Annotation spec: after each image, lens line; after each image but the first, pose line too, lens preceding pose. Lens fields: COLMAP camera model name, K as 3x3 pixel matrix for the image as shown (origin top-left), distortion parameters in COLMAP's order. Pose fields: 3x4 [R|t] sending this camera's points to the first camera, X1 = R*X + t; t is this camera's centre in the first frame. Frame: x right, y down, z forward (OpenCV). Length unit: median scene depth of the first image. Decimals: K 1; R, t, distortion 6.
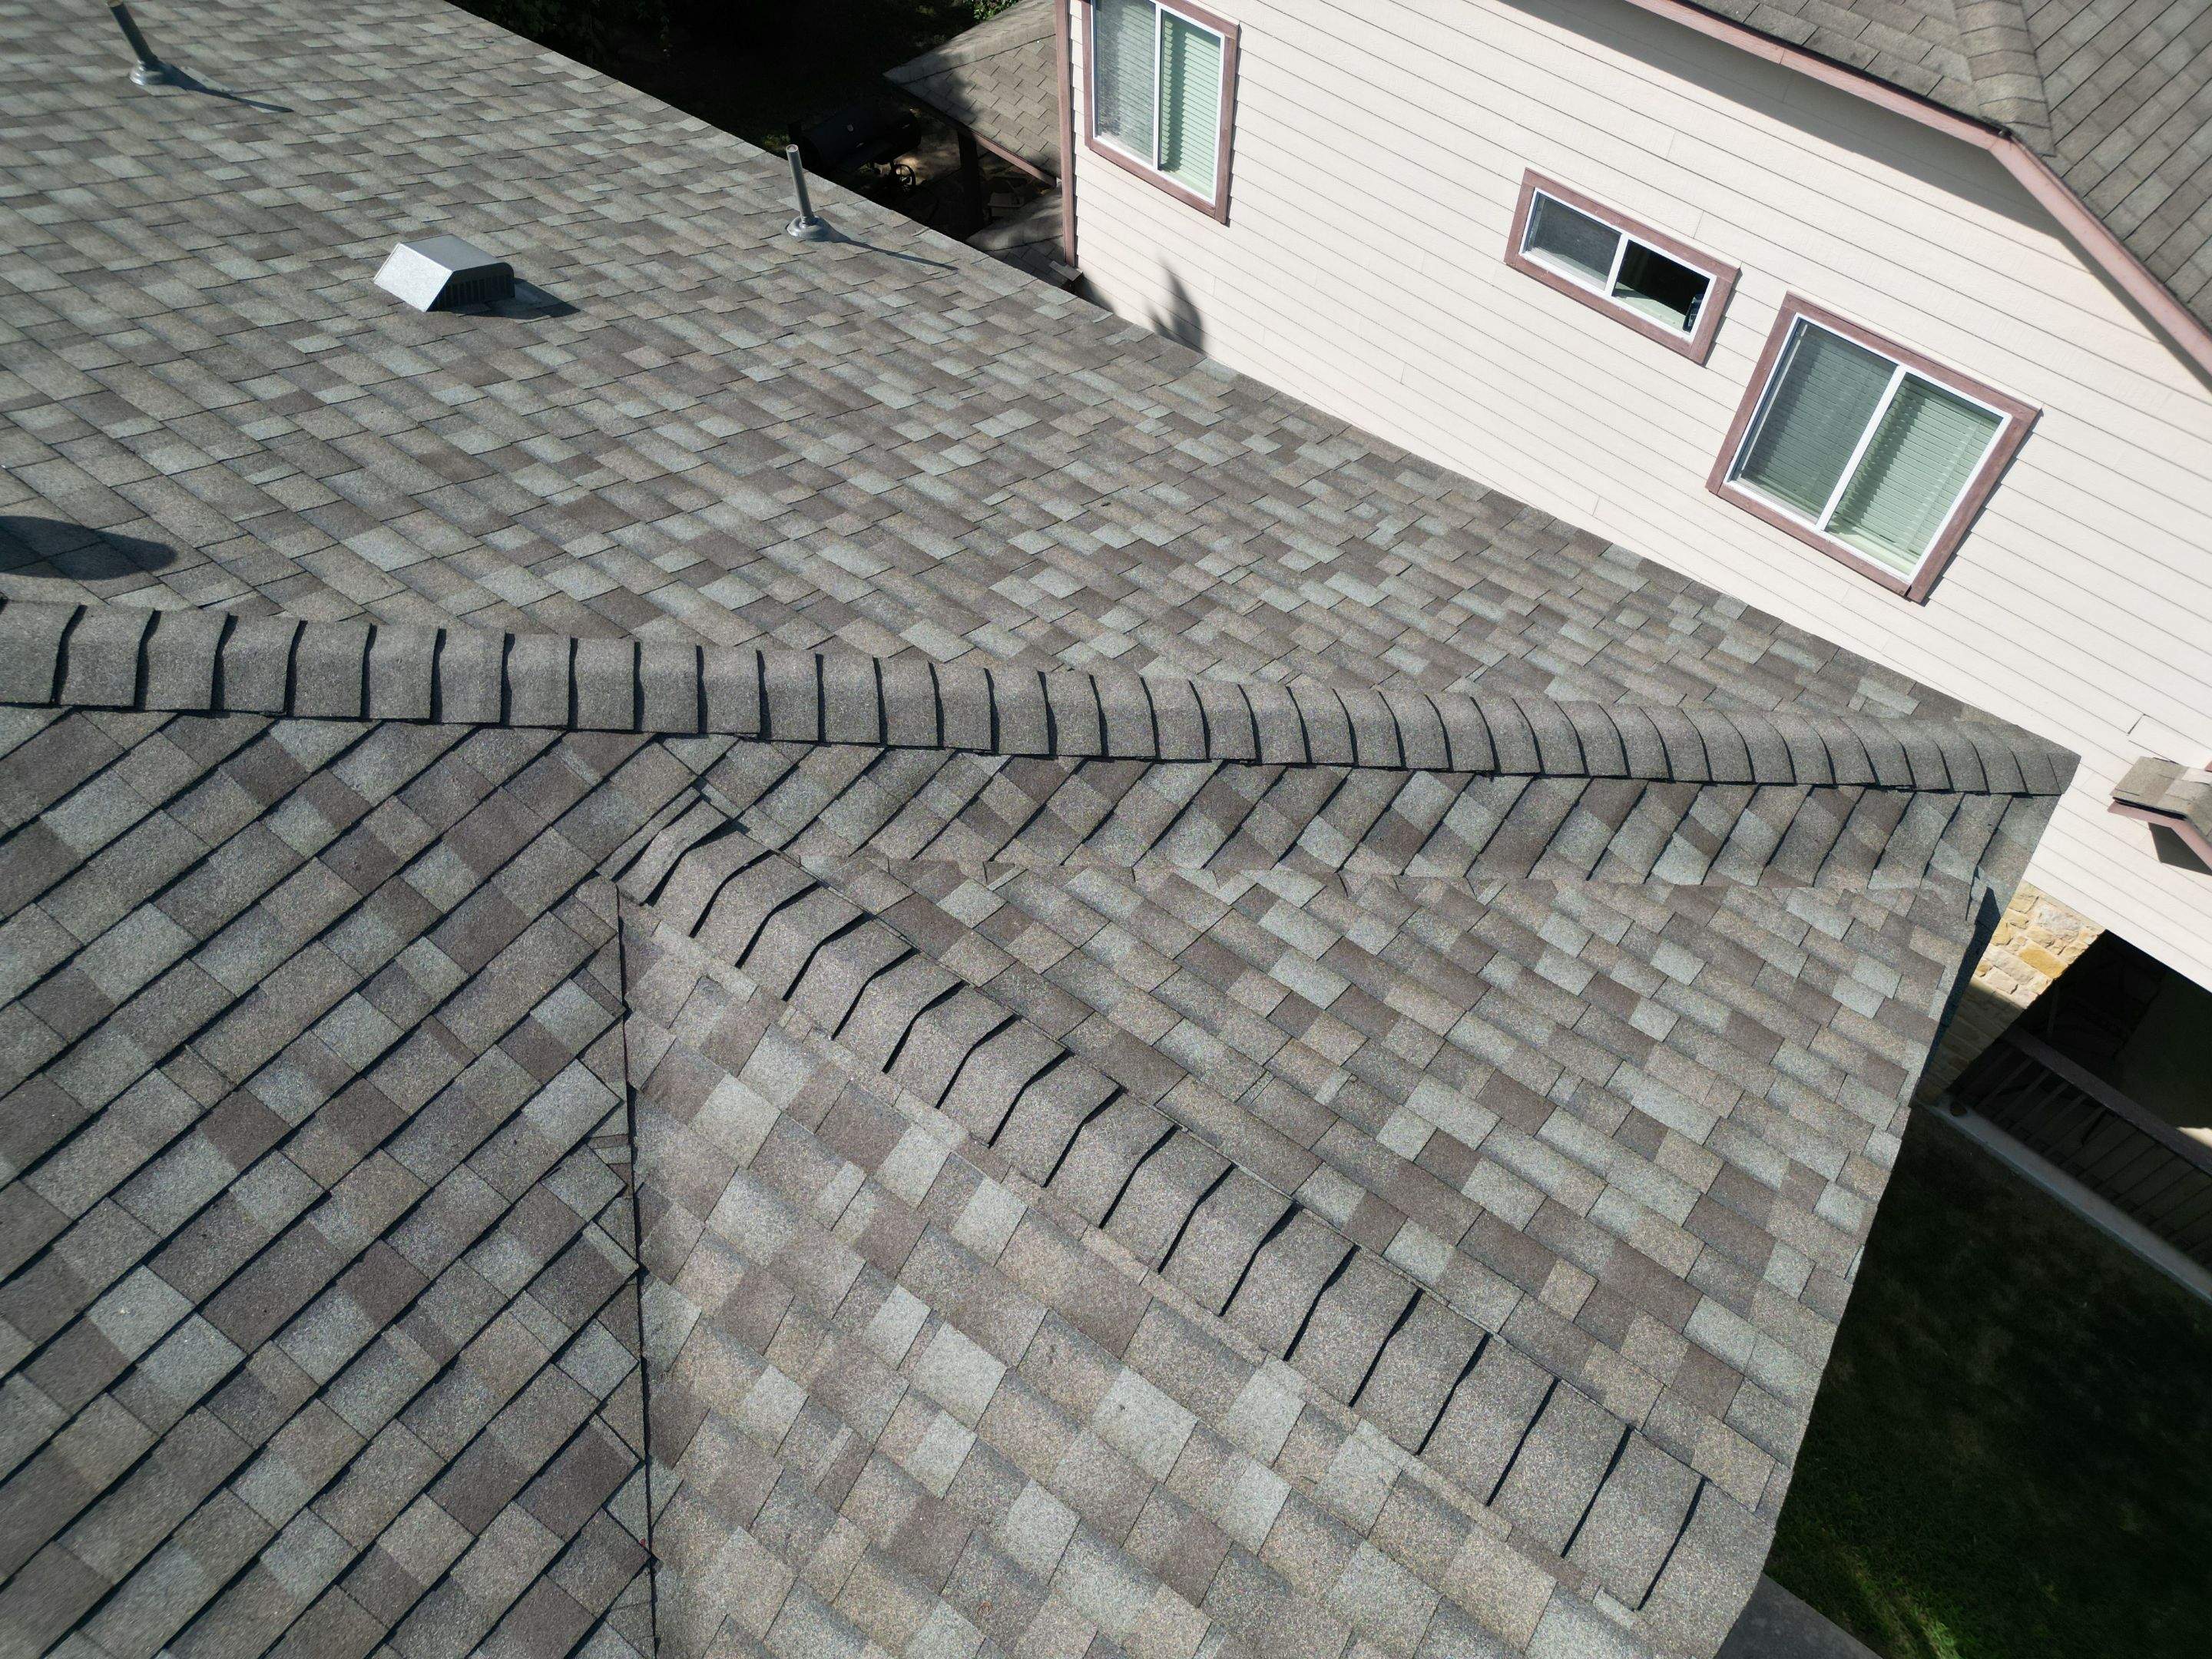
lens RADIAL K [[1550.3, 0, 1101.8], [0, 1550.3, 830.3], [0, 0, 1]] dist [0.069506, -0.070019]
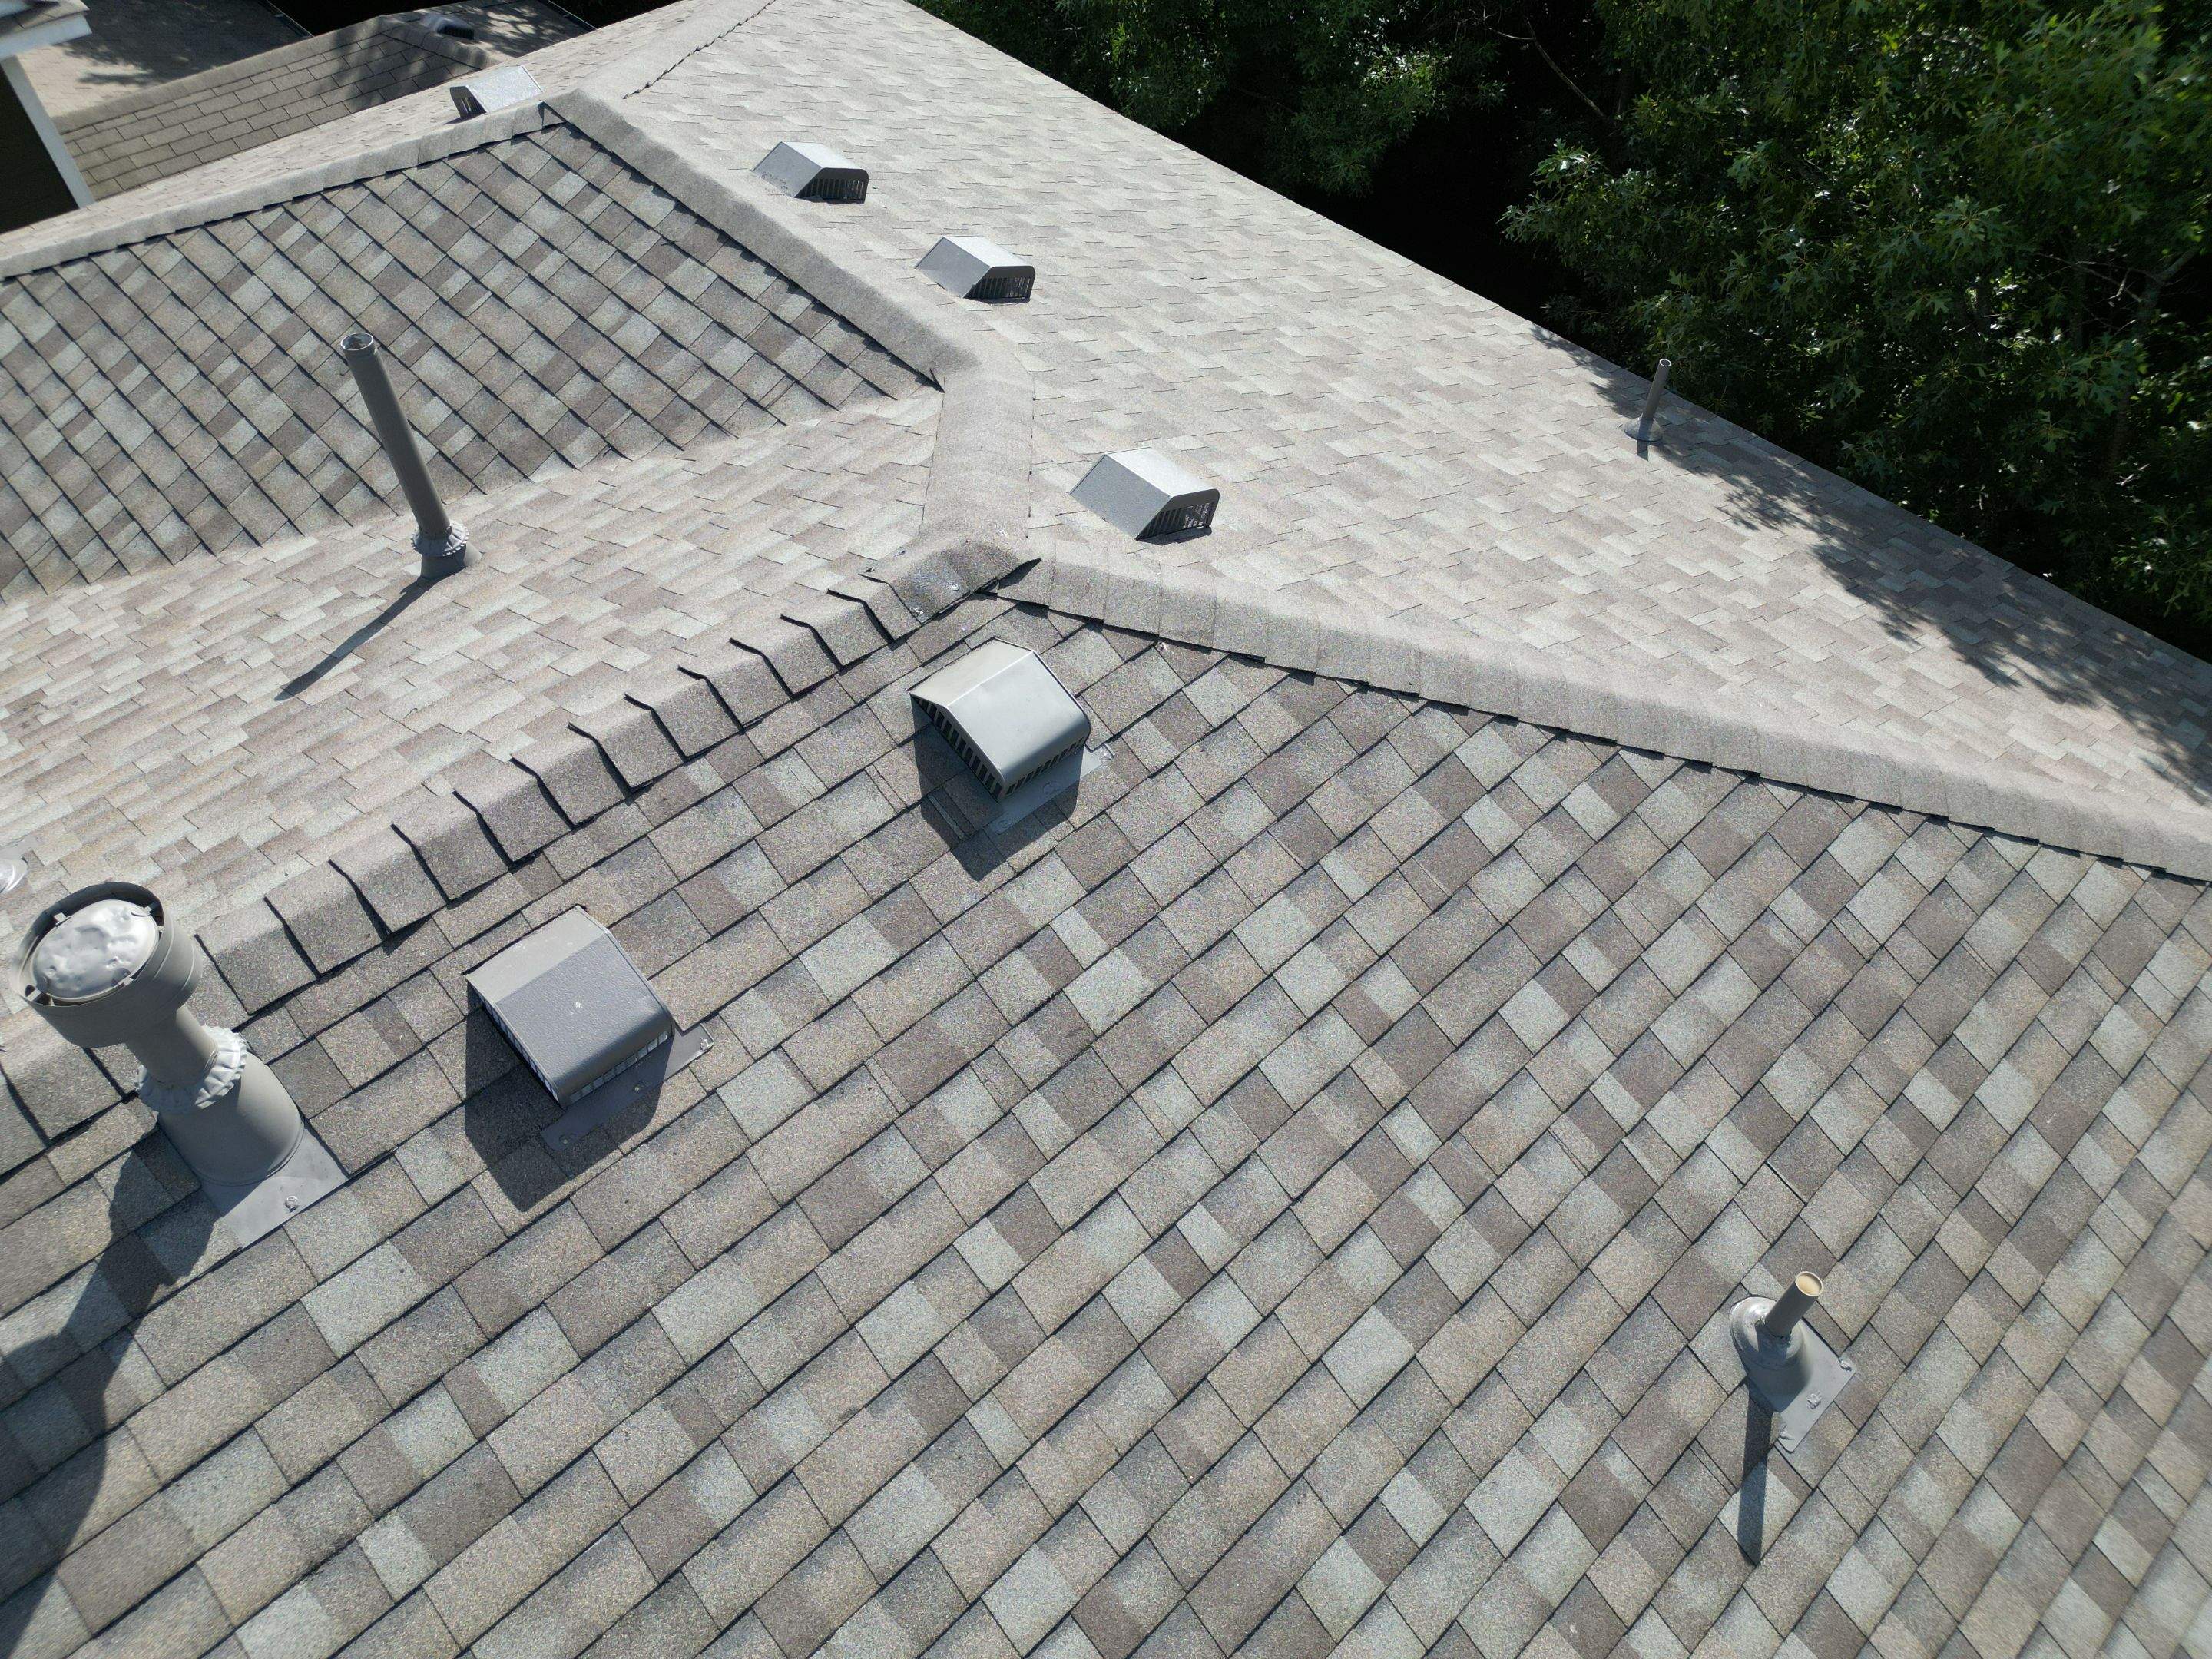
lens RADIAL K [[1550.3, 0, 1105.4], [0, 1550.3, 829.9], [0, 0, 1]] dist [0.069506, -0.070019]
pose [[-0.181791, 0.769163, -0.612650, -0.547058], [-0.810057, 0.236060, 0.536734, -1.055765], [0.557458, 0.593855, 0.580152, 0.646854]]
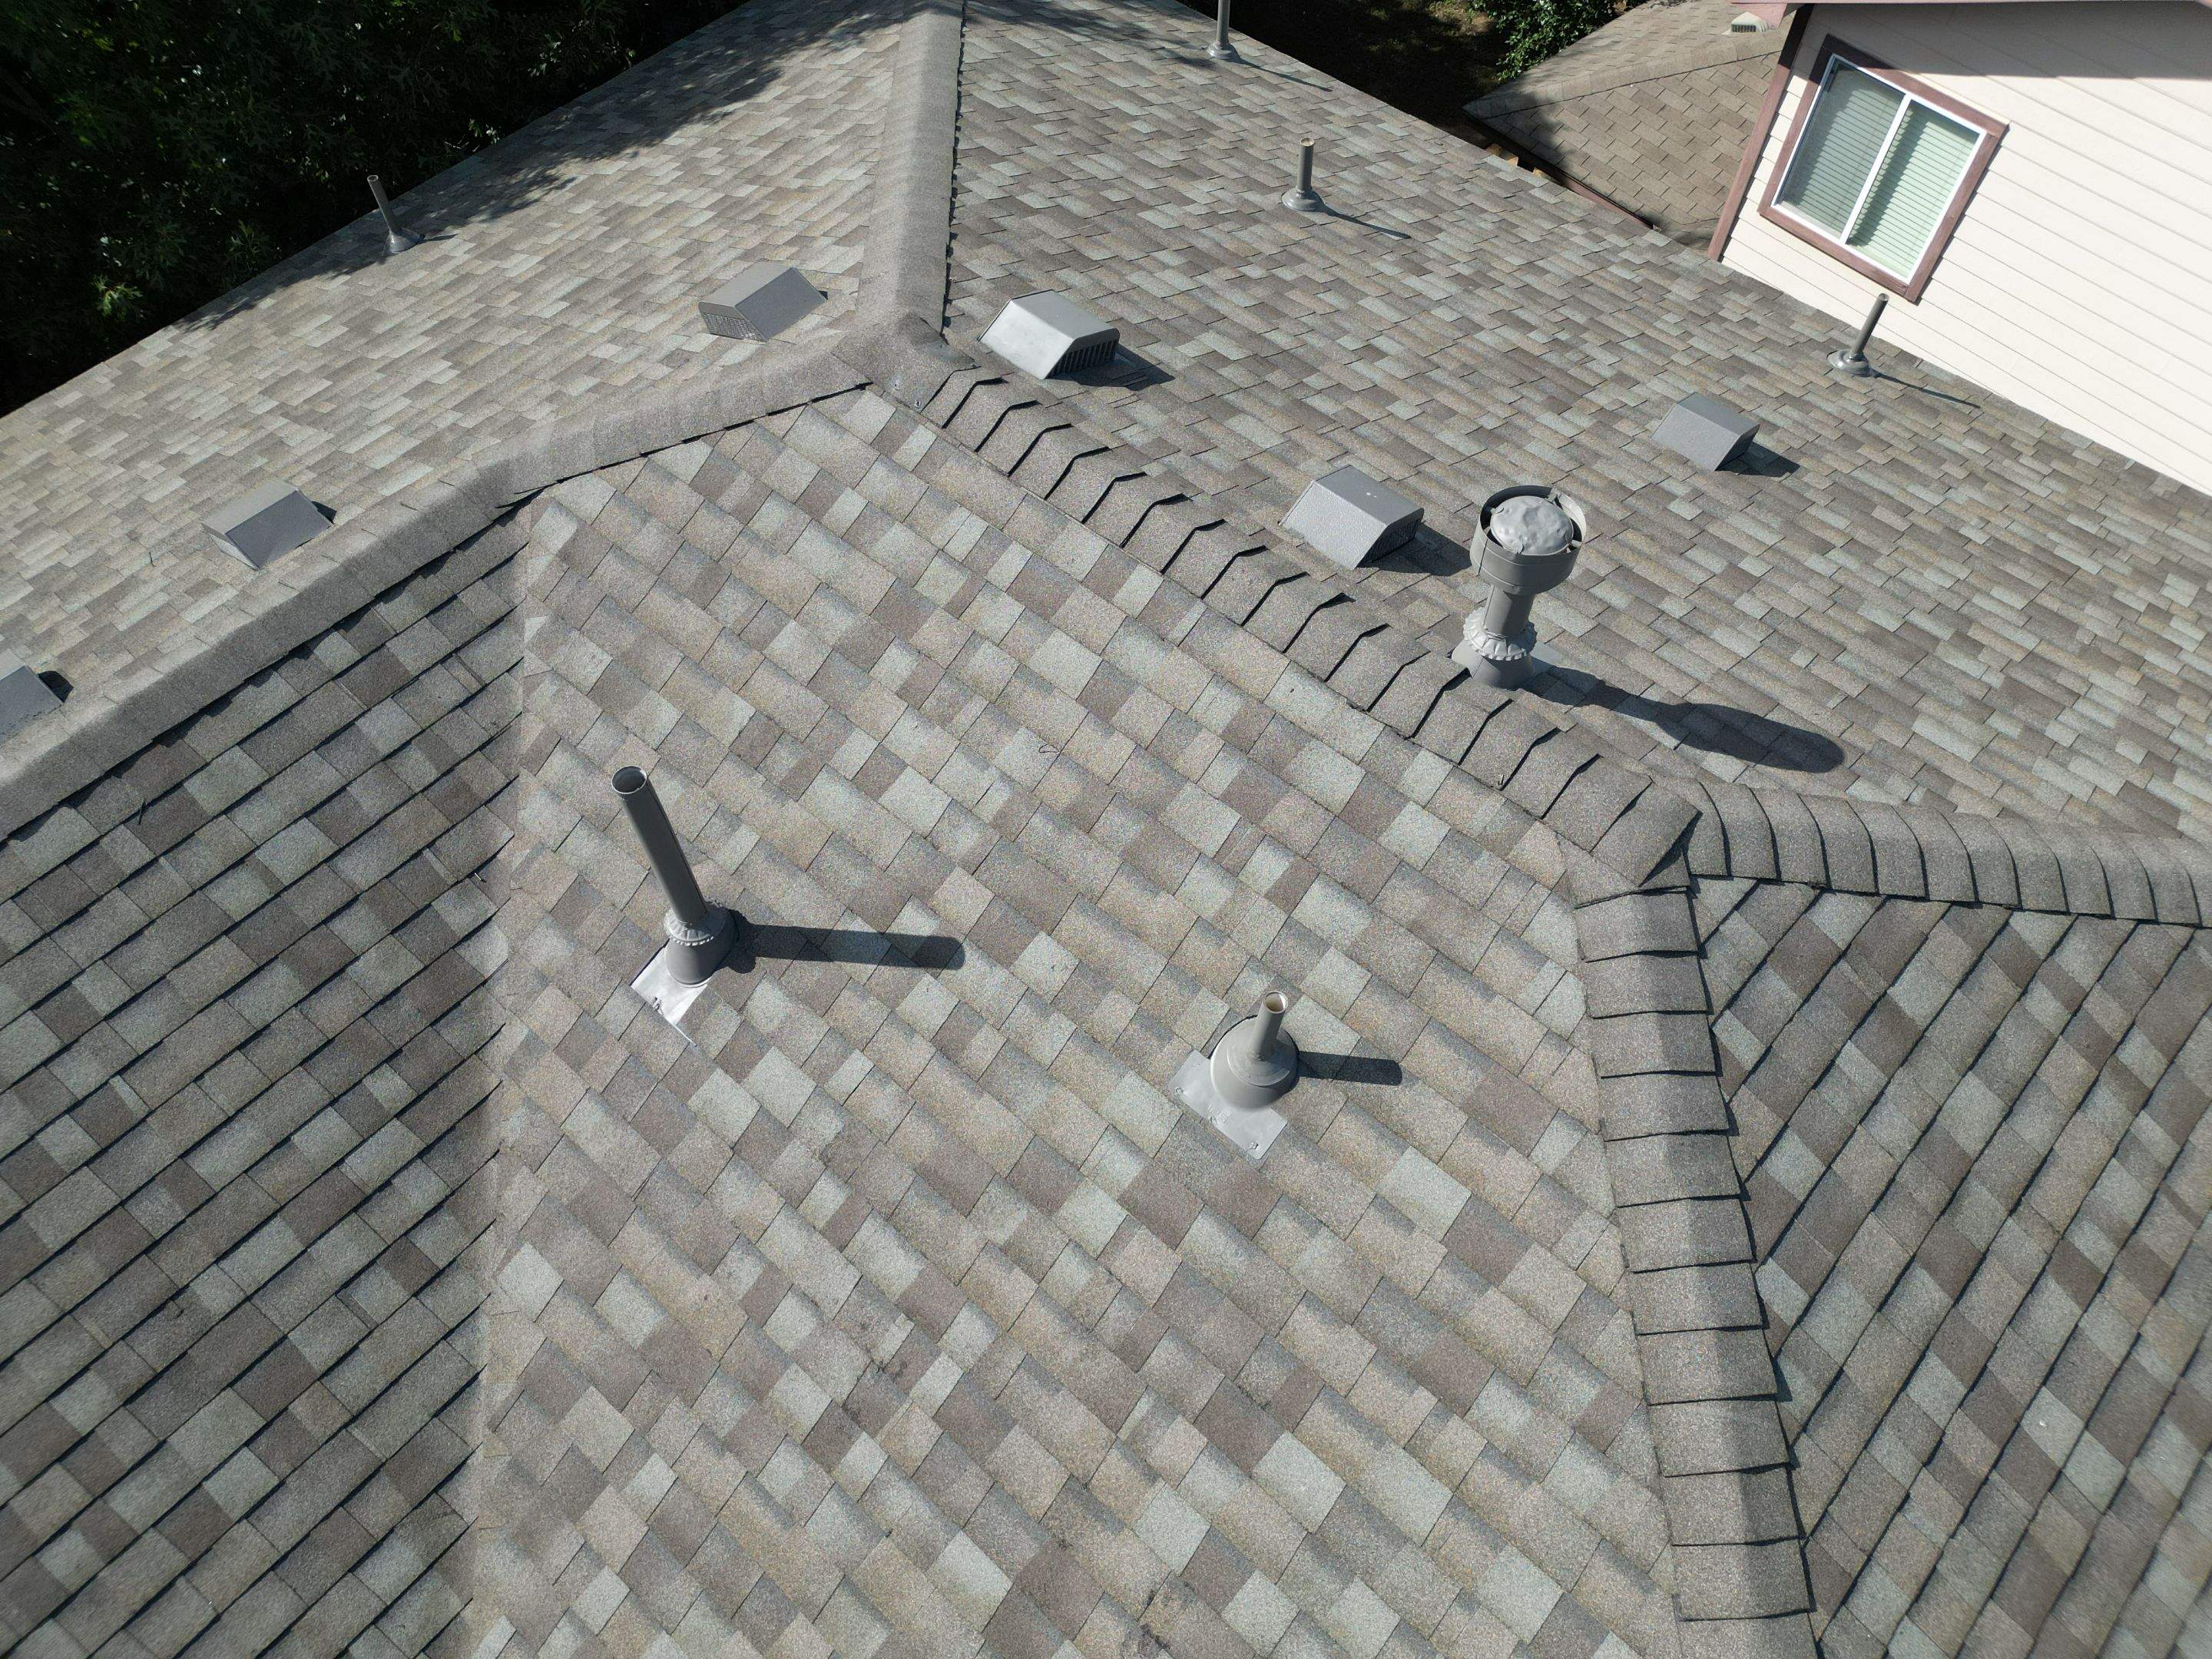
lens RADIAL K [[1550.3, 0, 1100.8], [0, 1550.3, 827.2], [0, 0, 1]] dist [0.069506, -0.070019]
pose [[0.995469, 0.081628, -0.048765, -1.070521], [-0.079976, 0.996185, 0.034914, -0.111390], [0.051429, -0.030855, 0.998200, -0.191260]]
